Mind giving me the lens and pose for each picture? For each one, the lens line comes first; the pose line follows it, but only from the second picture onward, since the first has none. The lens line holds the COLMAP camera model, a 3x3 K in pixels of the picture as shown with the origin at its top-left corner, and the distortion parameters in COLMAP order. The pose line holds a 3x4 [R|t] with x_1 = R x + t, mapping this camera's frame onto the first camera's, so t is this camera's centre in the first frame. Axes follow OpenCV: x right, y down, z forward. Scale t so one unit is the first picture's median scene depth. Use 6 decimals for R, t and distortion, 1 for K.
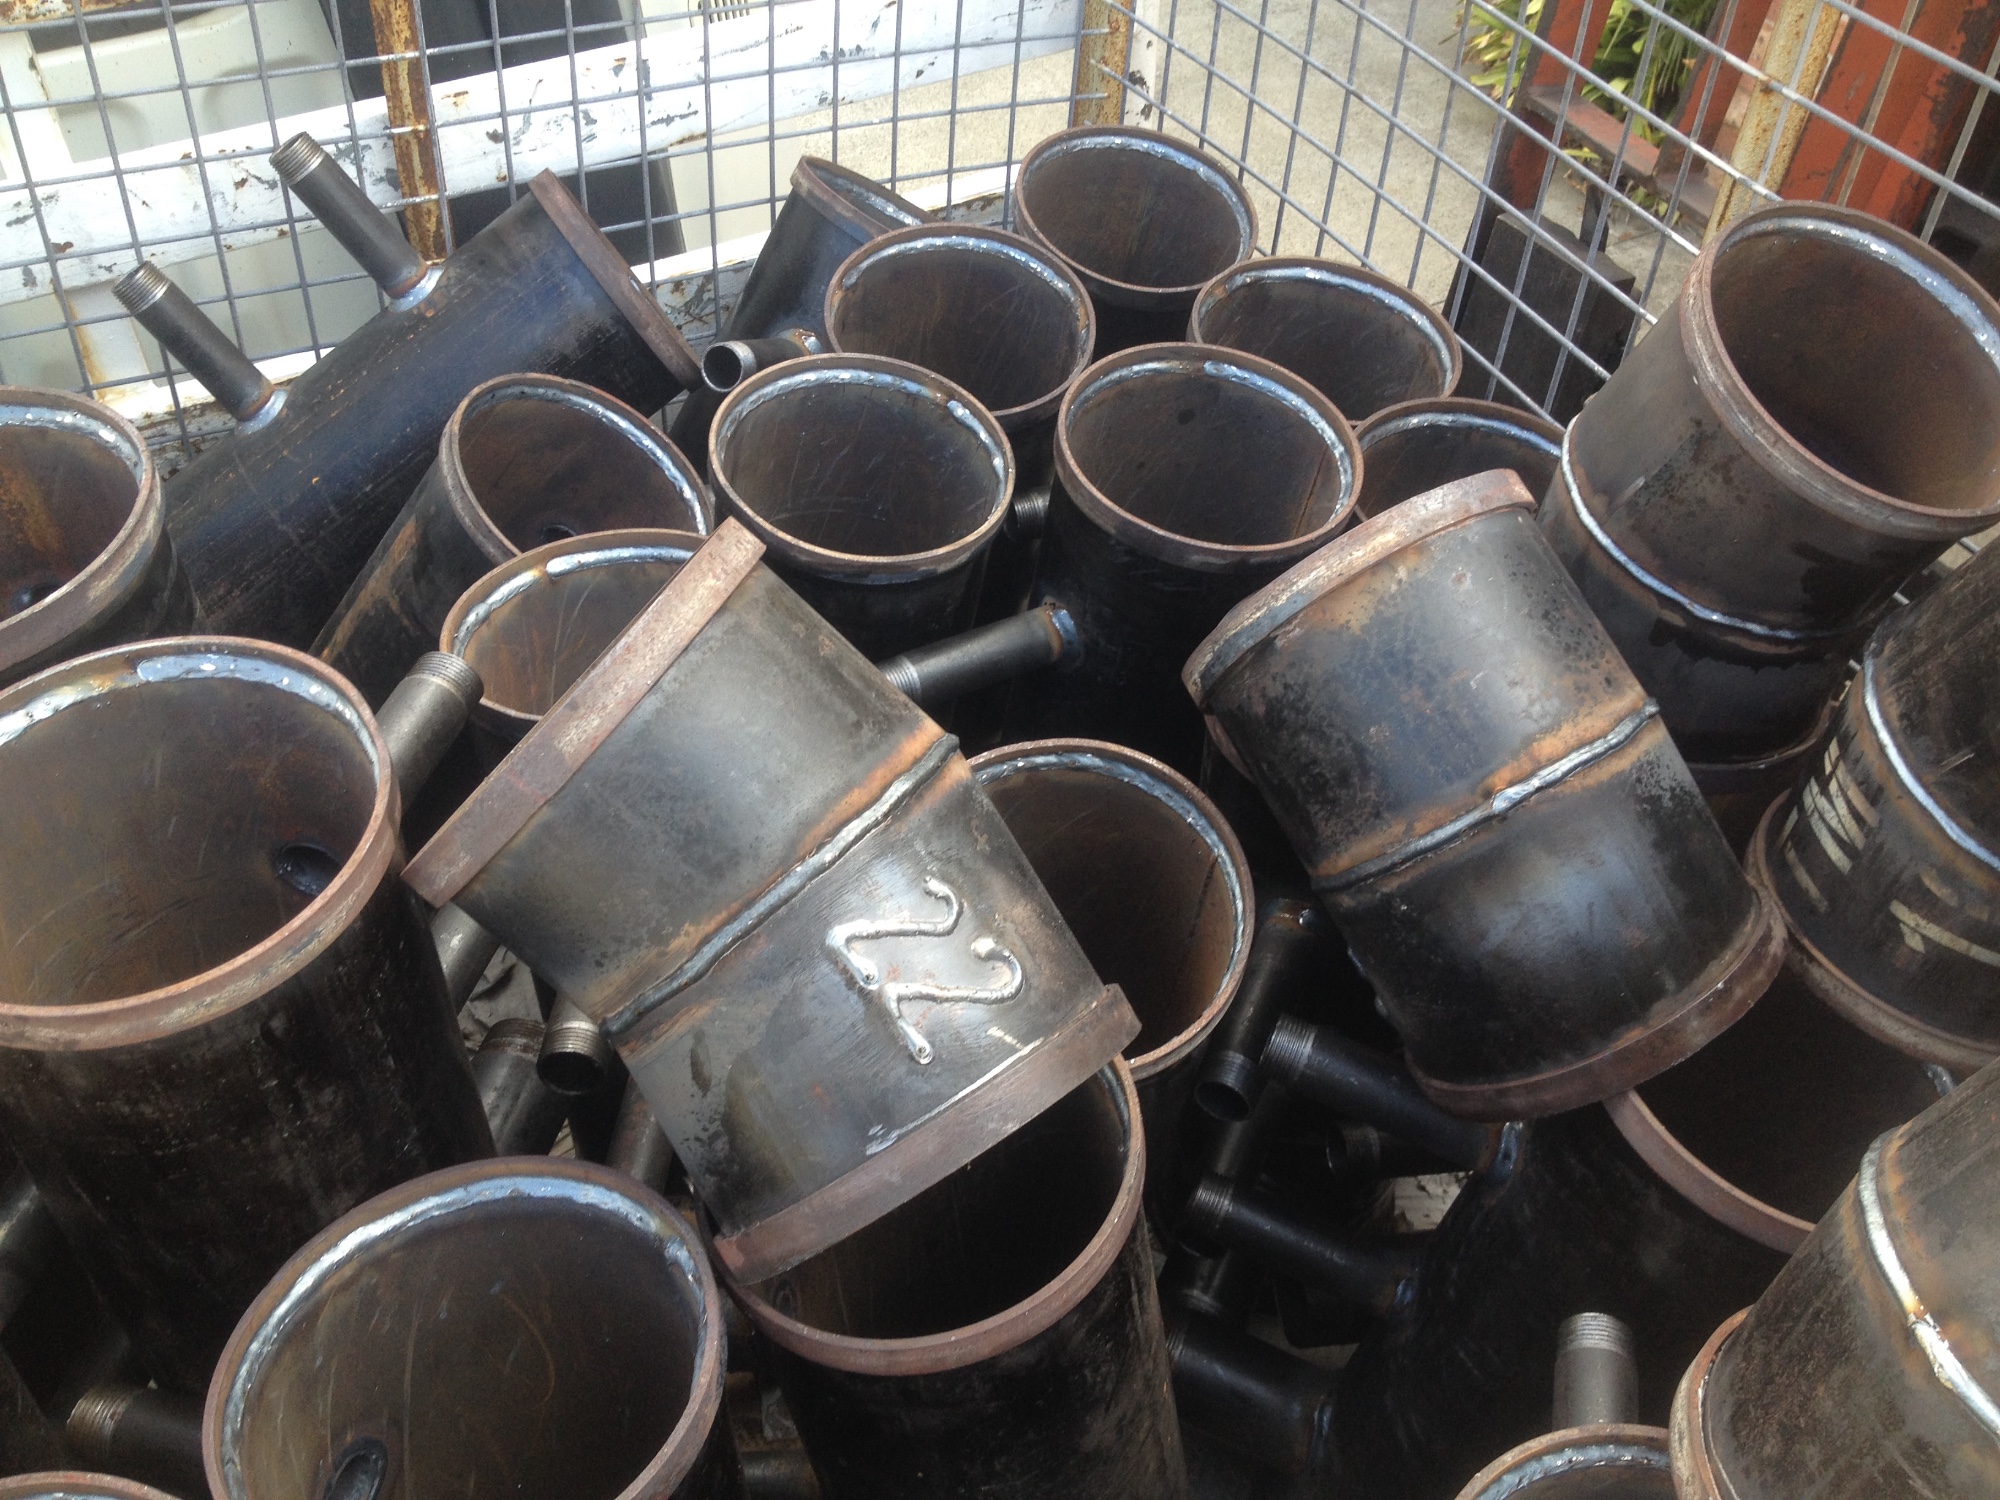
lens RADIAL K [[2020.6, 0, 1007.4], [0, 2020.6, 763.1], [0, 0, 1]] dist [0.003107, 0.000000]
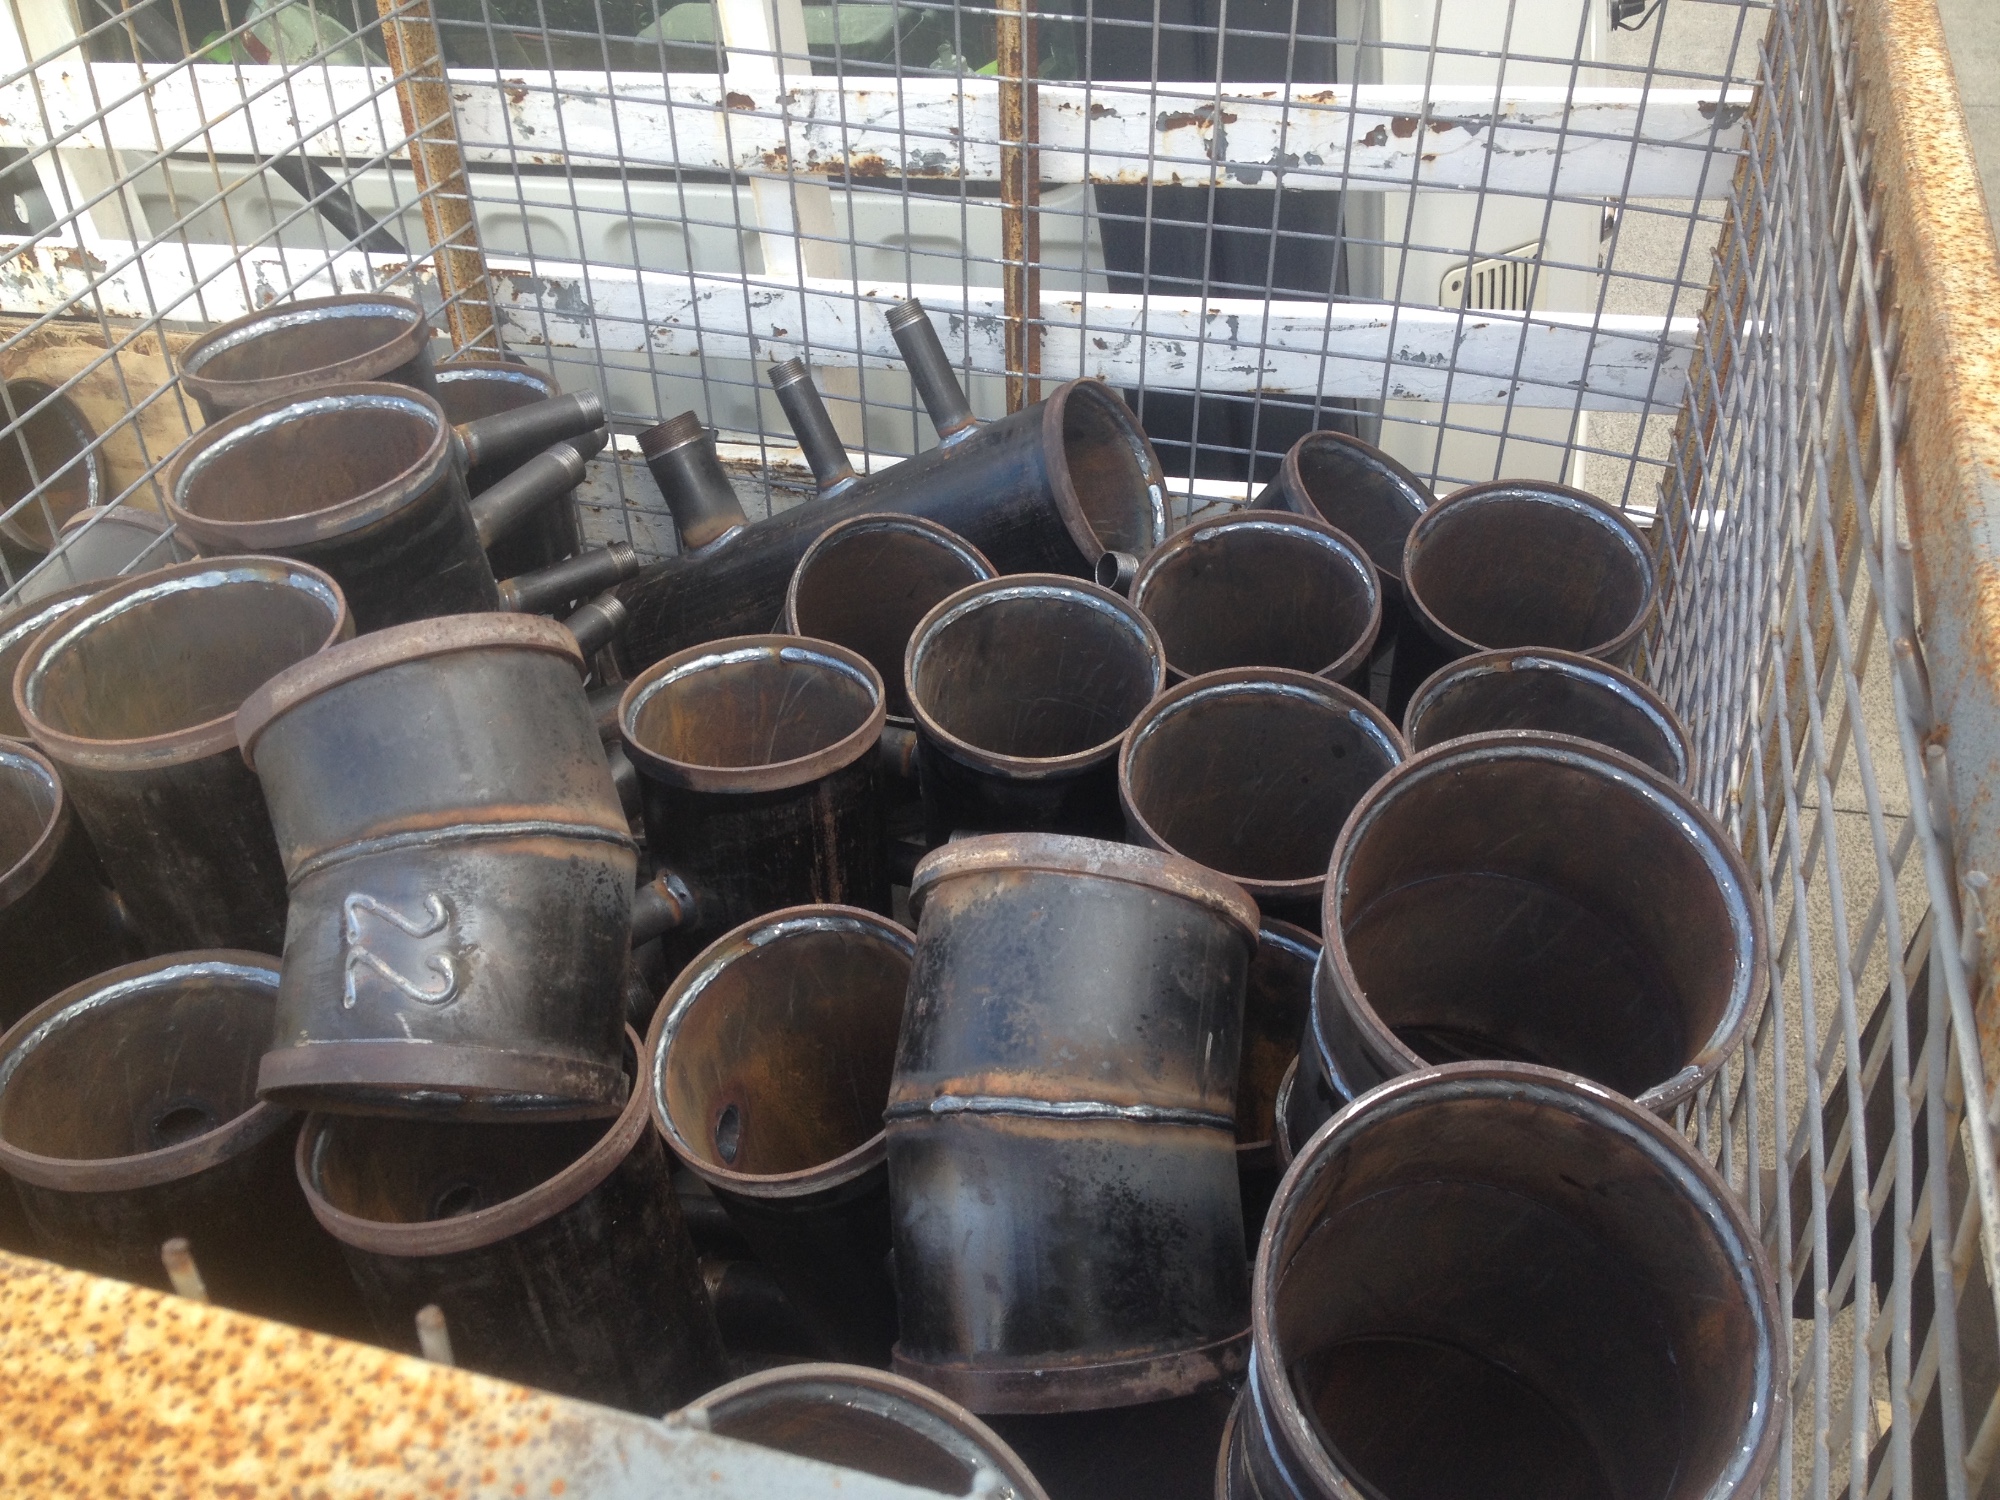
lens RADIAL K [[2020.6, 0, 1004.5], [0, 2020.6, 740.1], [0, 0, 1]] dist [0.003107, 0.000000]
pose [[0.699565, 0.378415, -0.606144, 0.574302], [-0.428117, 0.901126, 0.068473, -0.166763], [0.572123, 0.211600, 0.792402, 0.066354]]
